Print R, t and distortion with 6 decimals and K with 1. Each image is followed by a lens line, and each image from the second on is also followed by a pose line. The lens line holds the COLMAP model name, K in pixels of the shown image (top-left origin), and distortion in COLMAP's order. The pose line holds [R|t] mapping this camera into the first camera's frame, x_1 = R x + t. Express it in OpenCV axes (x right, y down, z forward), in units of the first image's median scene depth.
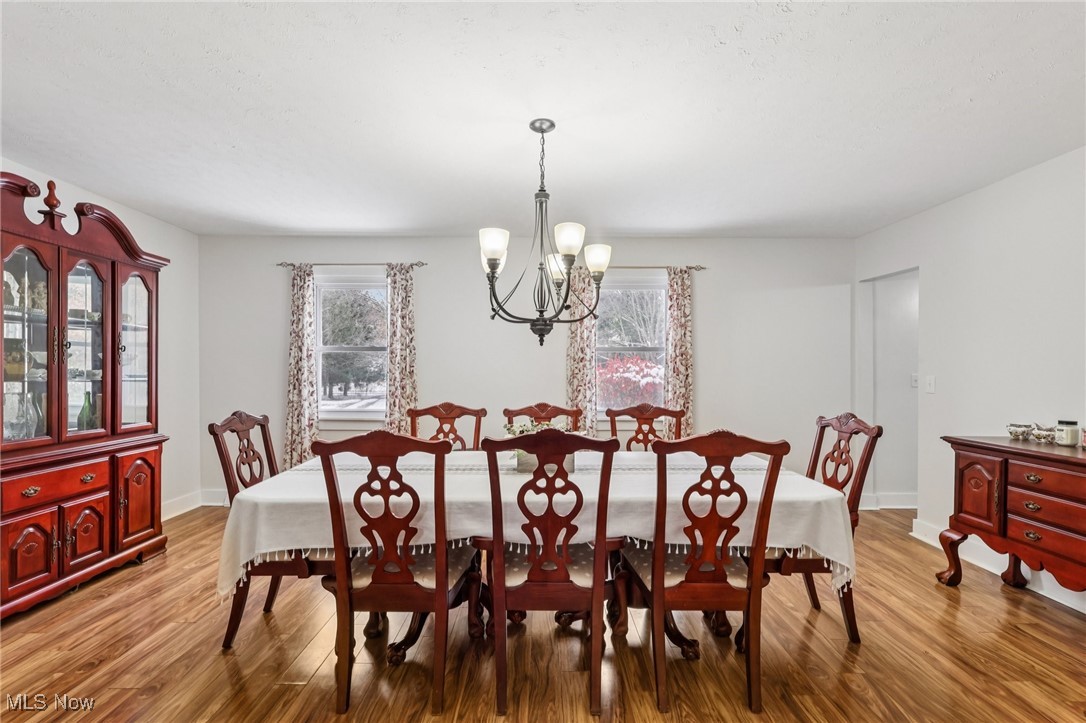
lens RADIAL K [[500.2, 0, 550.1], [0, 500.2, 377.1], [0, 0, 1]] dist [-0.011562, 0.000732]
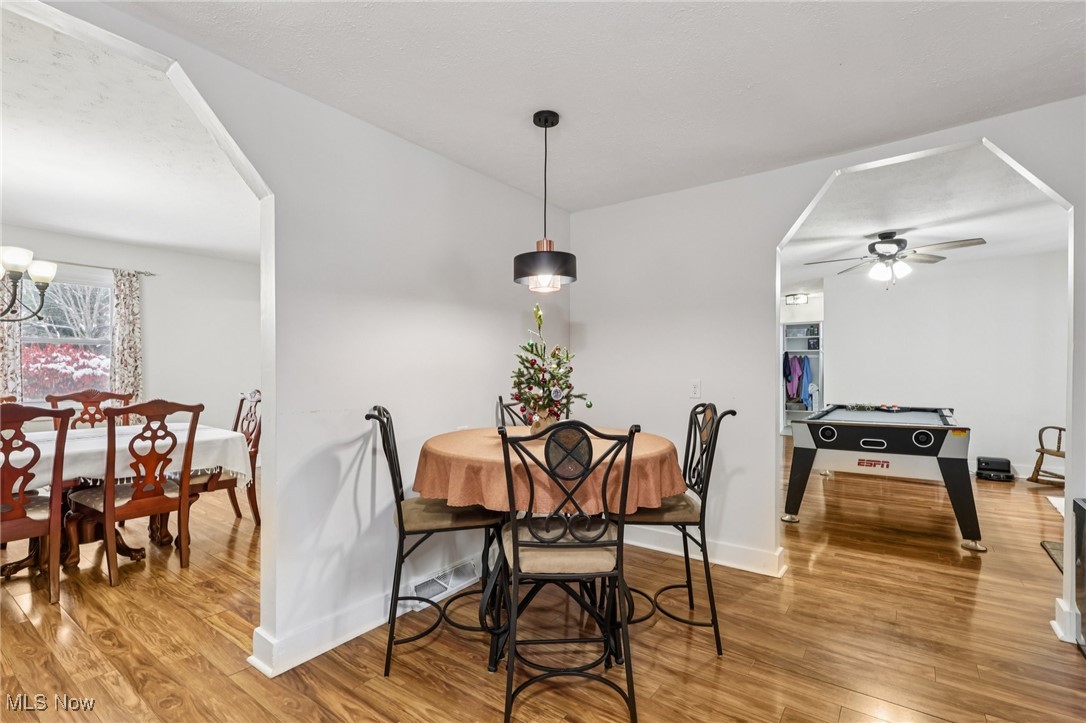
lens RADIAL K [[500.2, 0, 550.1], [0, 500.2, 377.1], [0, 0, 1]] dist [-0.011562, 0.000732]
pose [[0.578605, -0.011345, 0.815529, -0.210112], [-0.001340, 0.999889, 0.014861, 0.005265], [-0.815607, -0.009692, 0.578525, -0.867094]]
